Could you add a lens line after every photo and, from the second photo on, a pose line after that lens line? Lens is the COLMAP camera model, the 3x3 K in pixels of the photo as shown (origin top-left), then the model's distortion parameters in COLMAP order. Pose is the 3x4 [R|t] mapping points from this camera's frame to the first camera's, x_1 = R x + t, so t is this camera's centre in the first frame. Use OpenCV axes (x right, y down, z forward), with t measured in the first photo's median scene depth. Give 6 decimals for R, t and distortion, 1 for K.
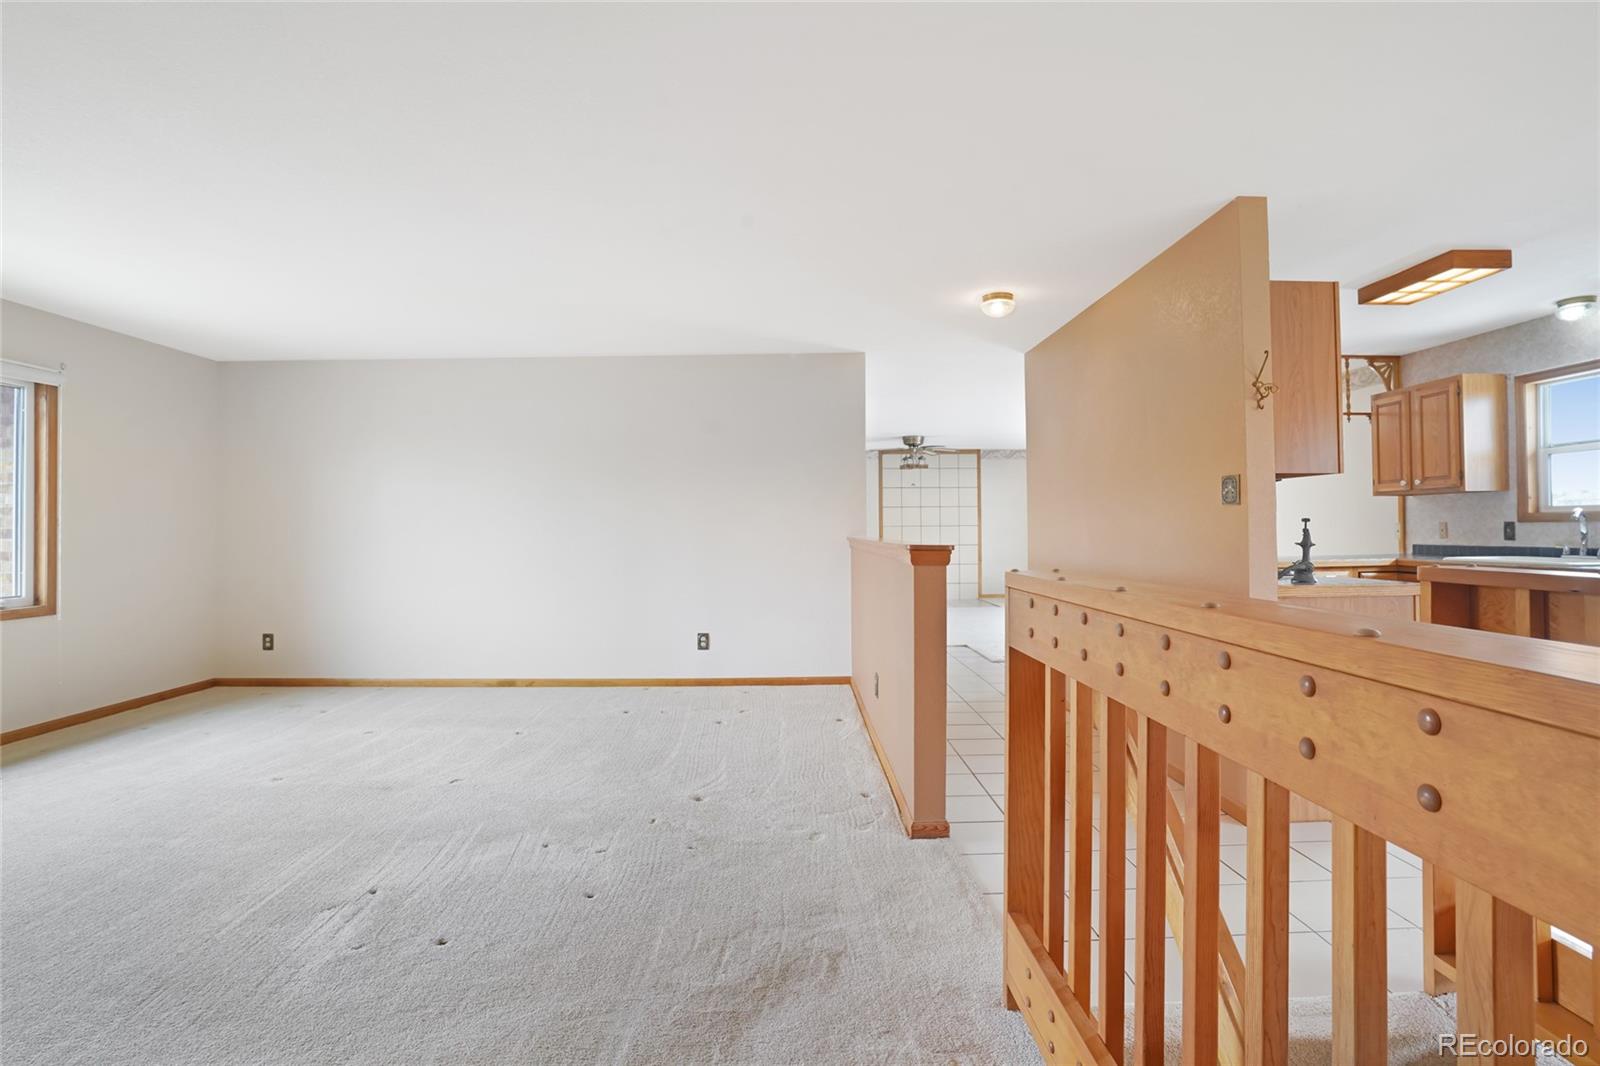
lens RADIAL K [[784.4, 0, 804.0], [0, 784.4, 513.3], [0, 0, 1]] dist [-0.072396, 0.030012]
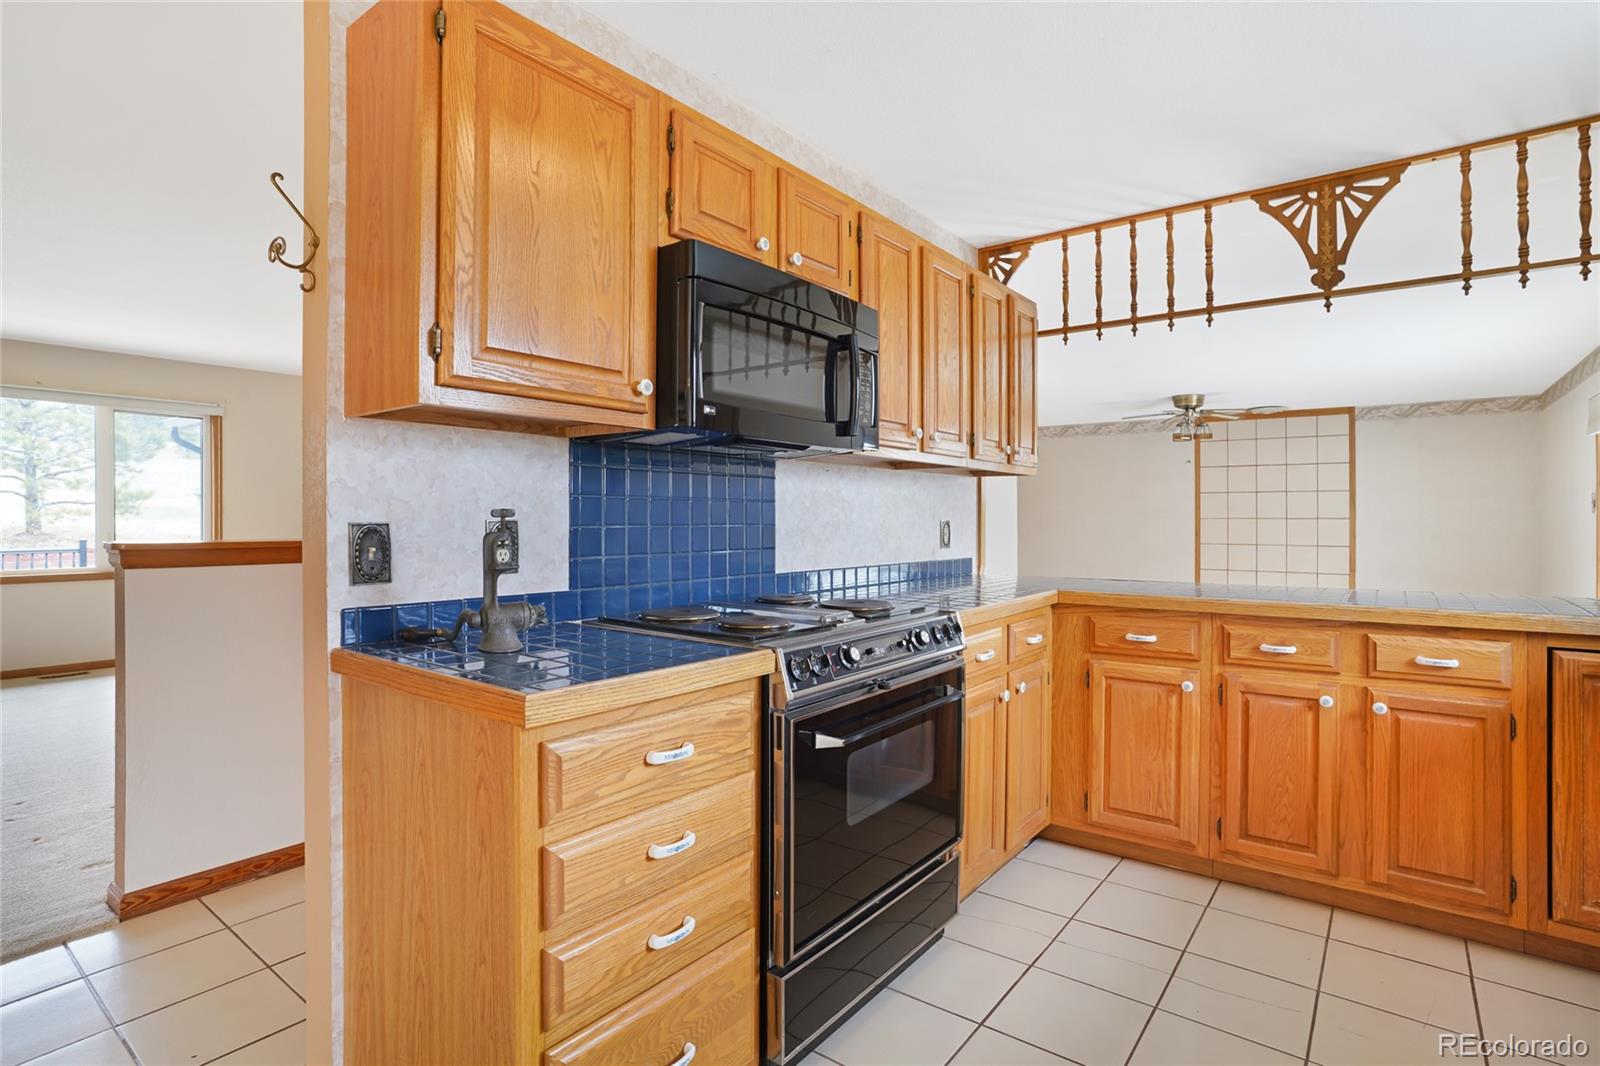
lens RADIAL K [[784.4, 0, 795.2], [0, 784.4, 511.9], [0, 0, 1]] dist [-0.072396, 0.030012]
pose [[0.781431, 0.003033, -0.623984, 0.728884], [0.003944, 0.999944, 0.009800, 0.003091], [0.623979, -0.010119, 0.781376, 0.505807]]
